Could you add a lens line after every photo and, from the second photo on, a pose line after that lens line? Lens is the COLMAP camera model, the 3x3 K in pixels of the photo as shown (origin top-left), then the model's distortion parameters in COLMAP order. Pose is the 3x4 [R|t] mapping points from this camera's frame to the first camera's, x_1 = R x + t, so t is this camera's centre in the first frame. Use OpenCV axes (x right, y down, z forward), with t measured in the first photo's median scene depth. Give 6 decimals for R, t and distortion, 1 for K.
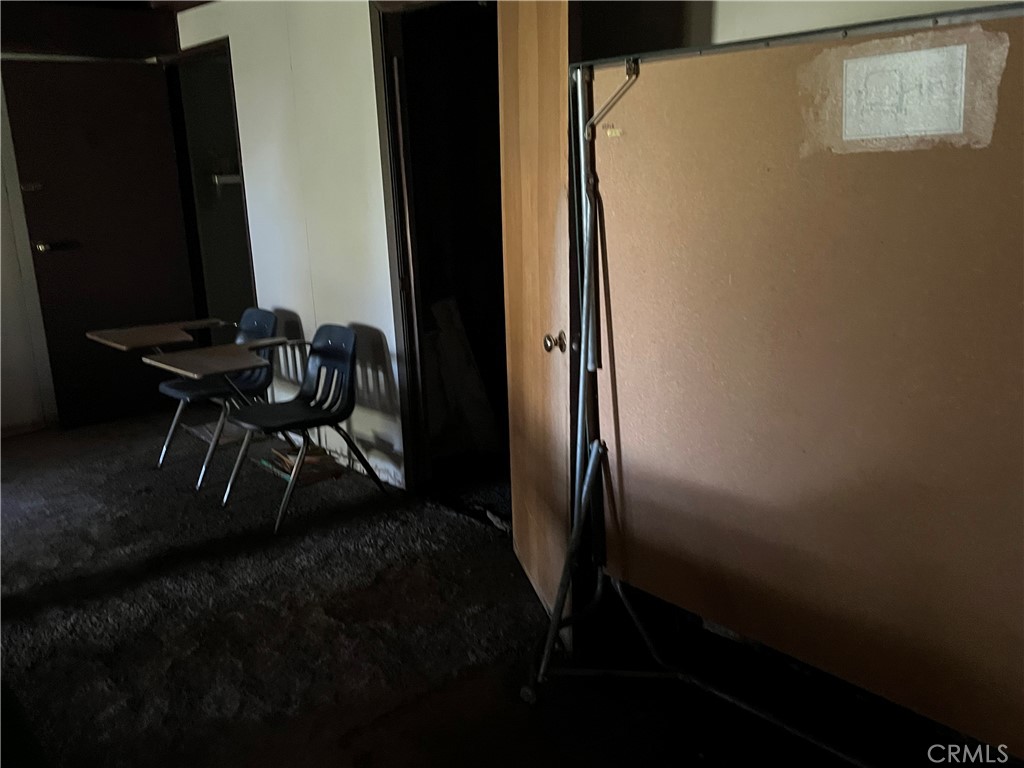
lens RADIAL K [[871.1, 0, 514.7], [0, 871.1, 383.1], [0, 0, 1]] dist [0.067085, -0.102934]
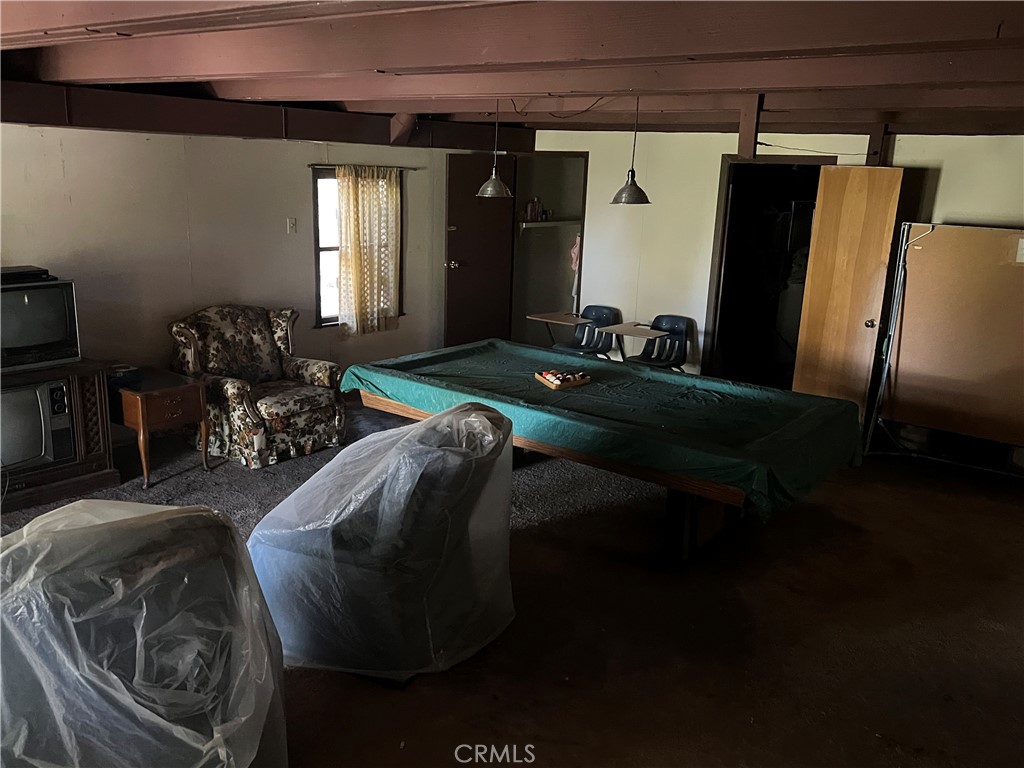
lens RADIAL K [[871.1, 0, 509.3], [0, 871.1, 398.3], [0, 0, 1]] dist [0.067085, -0.102934]
pose [[0.987272, 0.021165, 0.157623, -0.858320], [-0.023010, 0.999686, 0.009889, 0.104107], [-0.157365, -0.013390, 0.987450, -0.838193]]
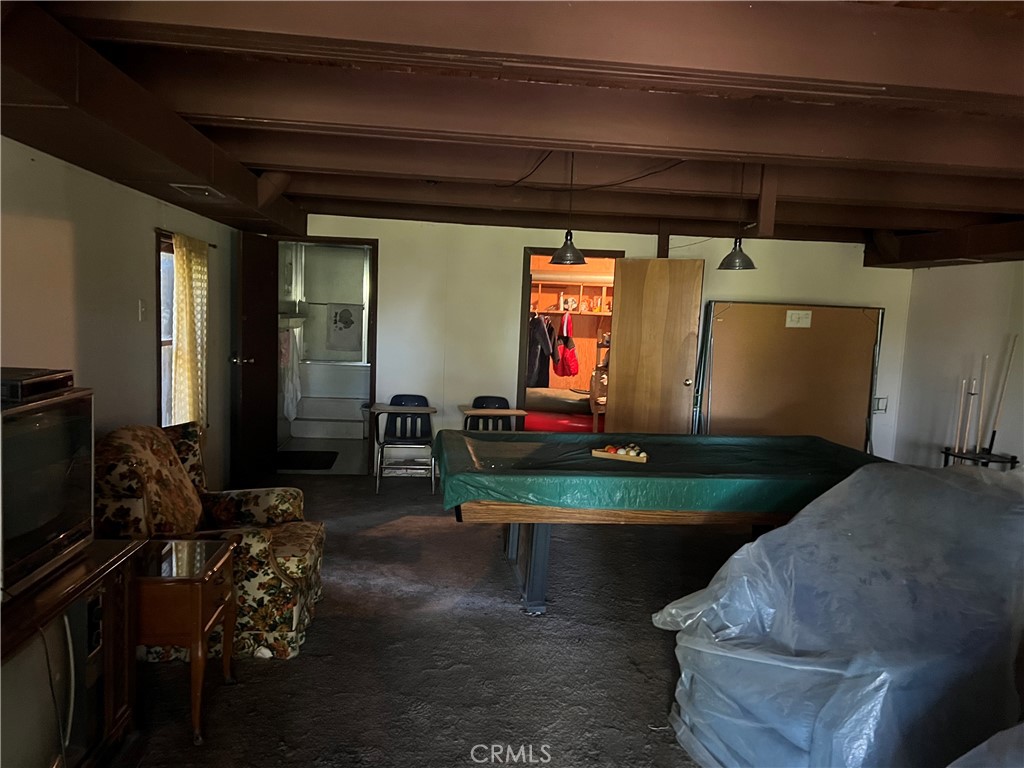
lens RADIAL K [[768.2, 0, 517.4], [0, 768.2, 388.7], [0, 0, 1]] dist [0.055831, -0.066636]
pose [[0.603044, -0.031594, 0.797082, -1.563618], [0.145378, 0.986834, -0.070873, 0.049104], [-0.784349, 0.158618, 0.599698, -0.096364]]
